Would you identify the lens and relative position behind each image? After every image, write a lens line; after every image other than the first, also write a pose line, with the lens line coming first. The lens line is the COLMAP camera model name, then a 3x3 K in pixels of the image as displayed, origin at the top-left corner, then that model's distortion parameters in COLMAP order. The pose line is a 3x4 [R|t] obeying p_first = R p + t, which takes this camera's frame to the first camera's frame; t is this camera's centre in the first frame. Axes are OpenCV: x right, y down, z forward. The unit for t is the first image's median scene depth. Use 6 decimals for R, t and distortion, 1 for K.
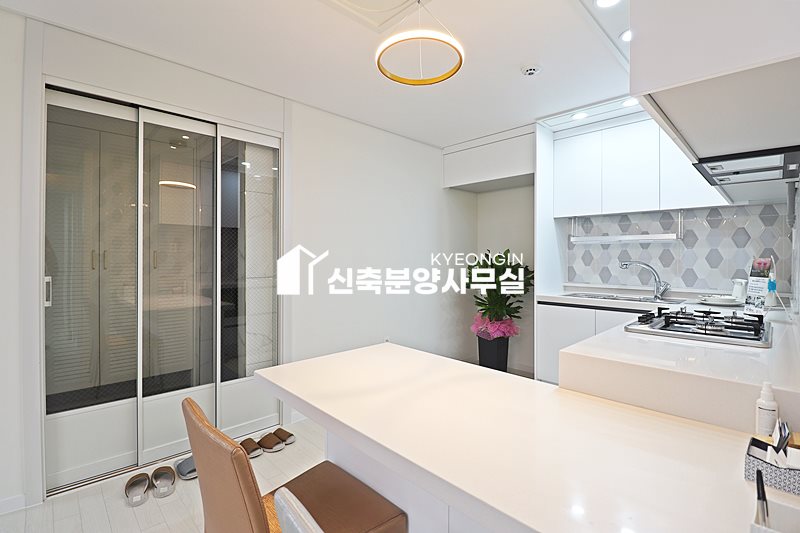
lens RADIAL K [[370.3, 0, 398.4], [0, 370.3, 260.2], [0, 0, 1]] dist [0.001156, -0.001569]
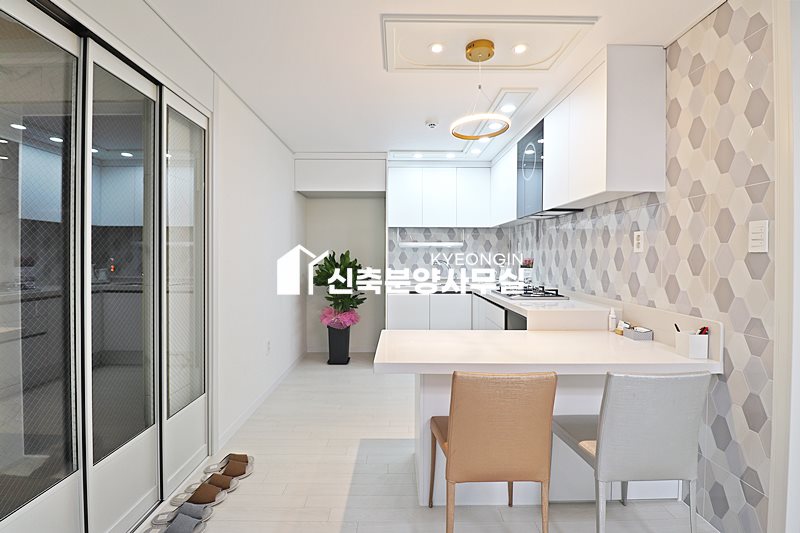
lens RADIAL K [[370.3, 0, 398.4], [0, 370.3, 260.2], [0, 0, 1]] dist [0.001156, -0.001569]
pose [[0.699421, -0.005977, 0.714685, -0.512435], [0.004807, 0.999982, 0.003659, -0.003204], [-0.714694, 0.000877, 0.699437, 0.079938]]
